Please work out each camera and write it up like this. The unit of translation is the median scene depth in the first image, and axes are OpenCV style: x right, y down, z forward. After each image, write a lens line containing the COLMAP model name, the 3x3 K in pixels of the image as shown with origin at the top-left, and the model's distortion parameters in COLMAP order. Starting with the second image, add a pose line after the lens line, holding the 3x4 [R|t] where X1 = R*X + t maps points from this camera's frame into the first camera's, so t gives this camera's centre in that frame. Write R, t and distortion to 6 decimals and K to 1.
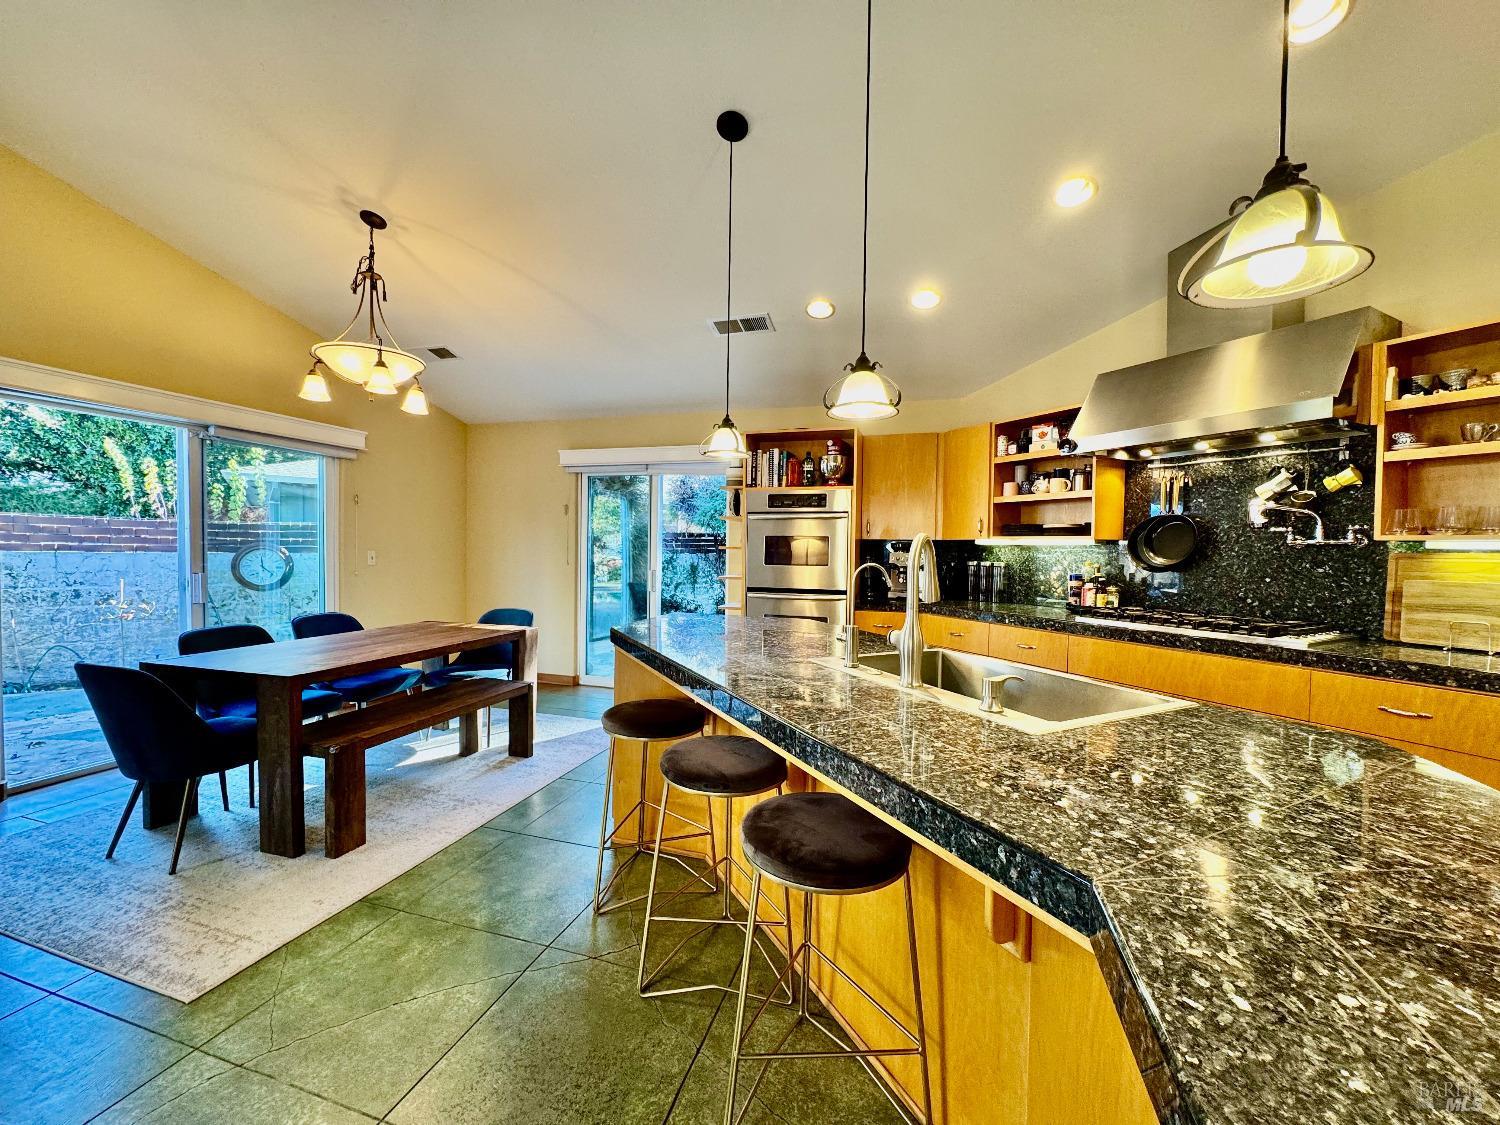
lens RADIAL K [[599.0, 0, 751.4], [0, 599.0, 562.9], [0, 0, 1]] dist [-0.001534, 0.000150]
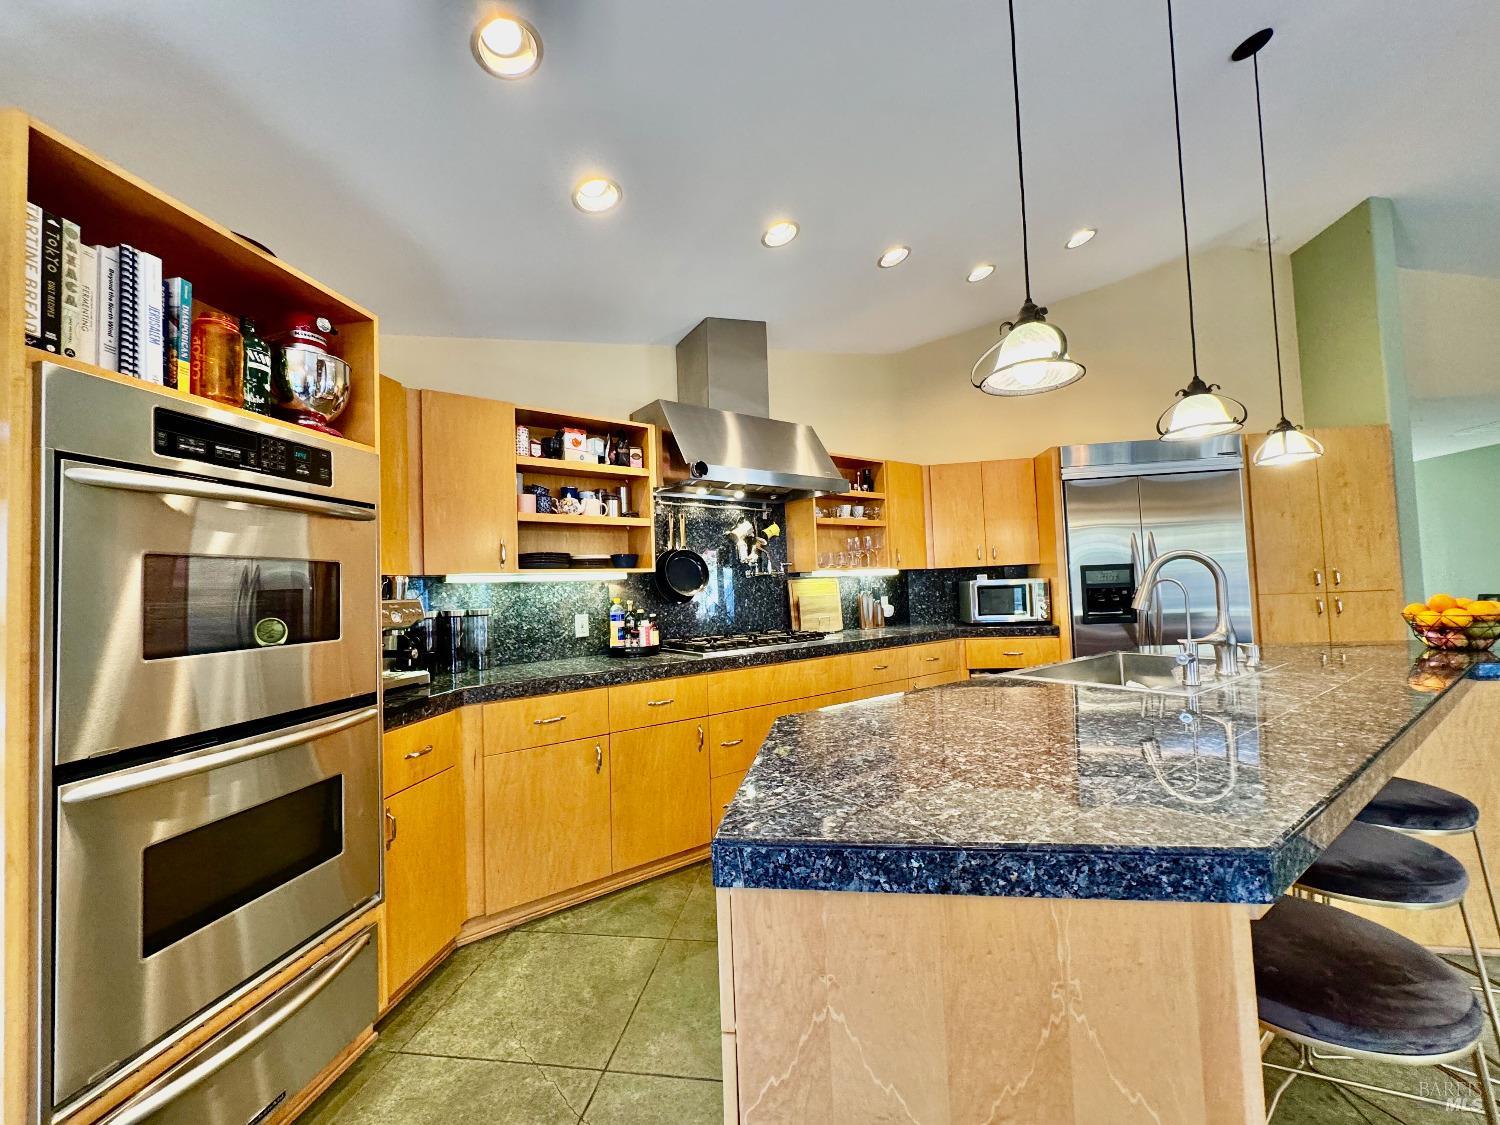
lens RADIAL K [[599.0, 0, 751.4], [0, 599.0, 562.9], [0, 0, 1]] dist [-0.001534, 0.000150]
pose [[-0.150285, 0.033238, 0.988084, -0.375181], [0.060640, 0.997863, -0.024344, -0.022602], [-0.986781, 0.056258, -0.151980, 1.014122]]
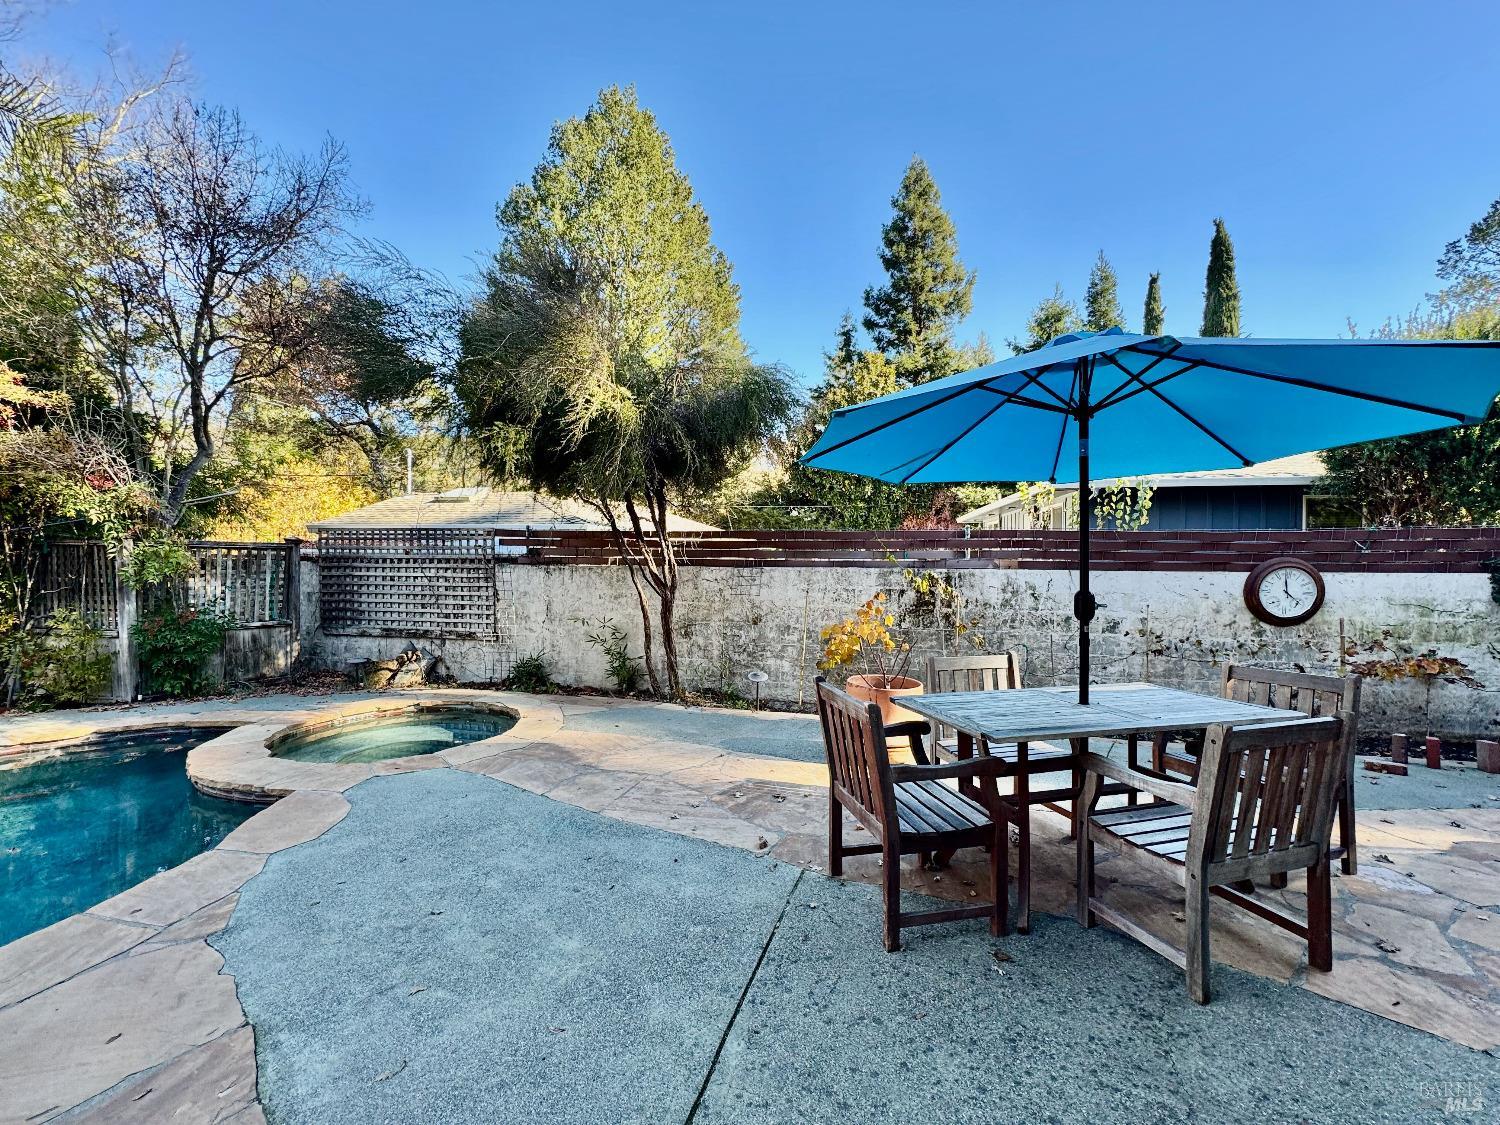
lens RADIAL K [[599.0, 0, 751.4], [0, 599.0, 562.9], [0, 0, 1]] dist [-0.001534, 0.000150]
pose [[0.651904, -0.000468, -0.758301, -1.614619], [-0.014770, 0.999802, -0.013315, -0.021230], [0.758158, 0.019880, 0.651768, 0.148500]]
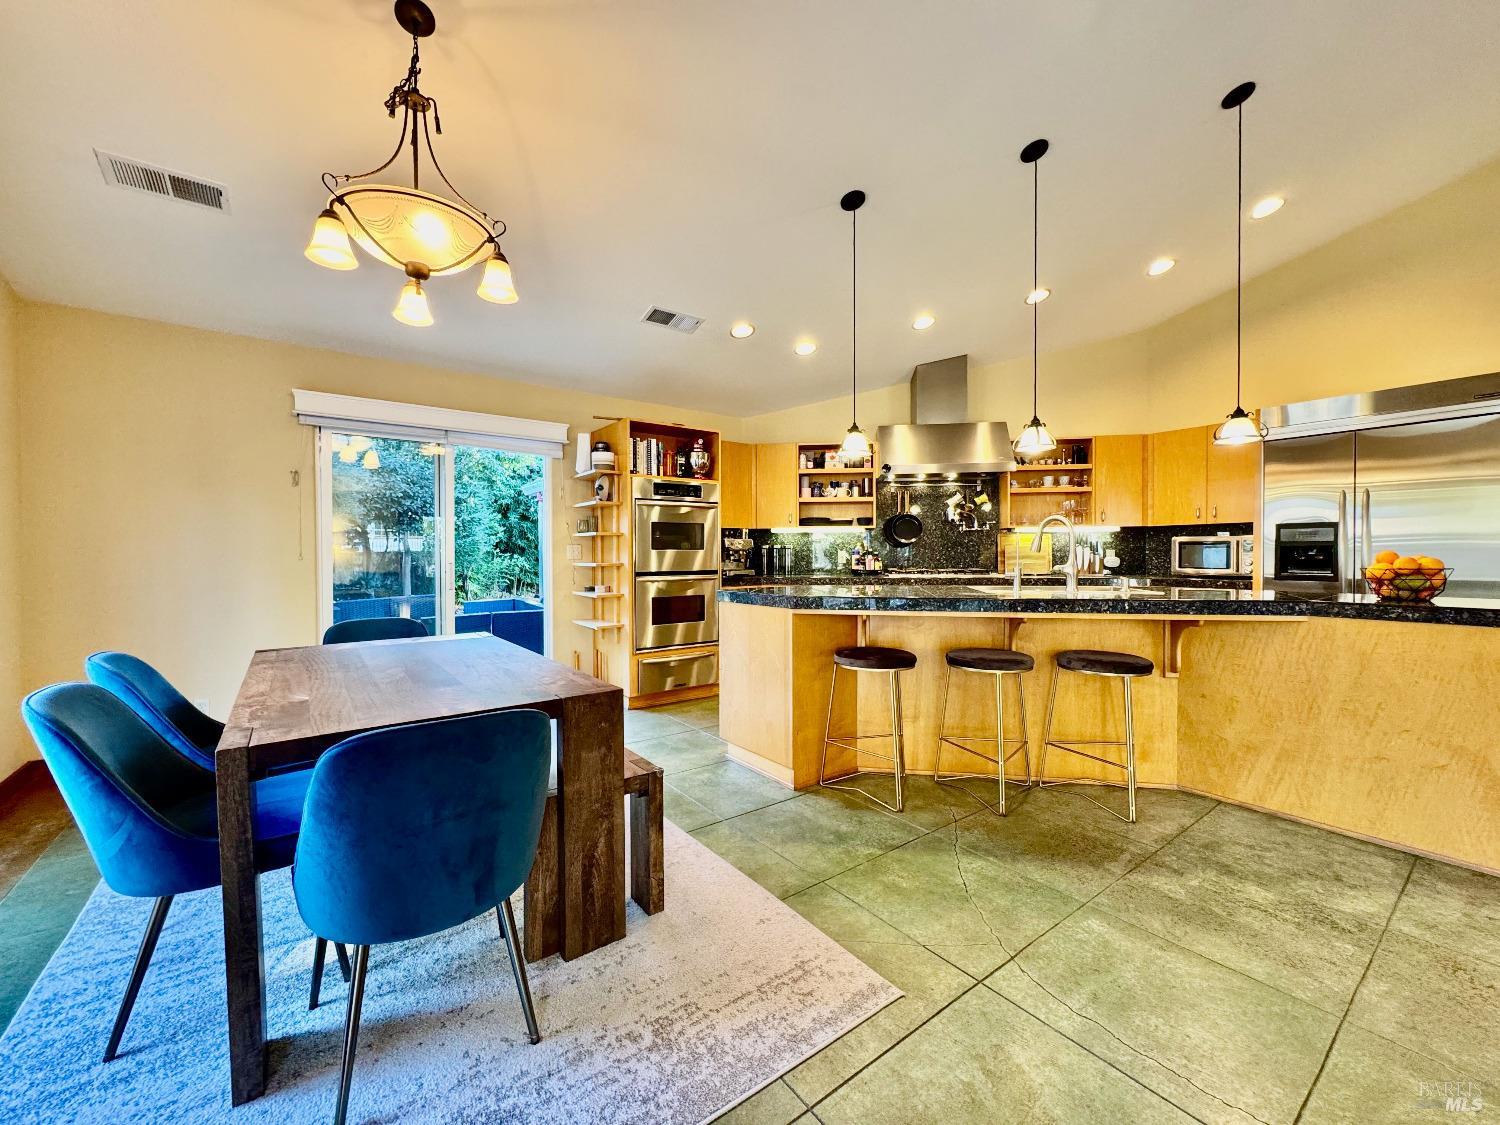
lens RADIAL K [[599.0, 0, 751.4], [0, 599.0, 562.9], [0, 0, 1]] dist [-0.001534, 0.000150]
pose [[0.593453, -0.028807, 0.804353, -0.937663], [0.031873, 0.999417, 0.012278, 0.024579], [-0.804237, 0.018351, 0.594025, 0.322035]]
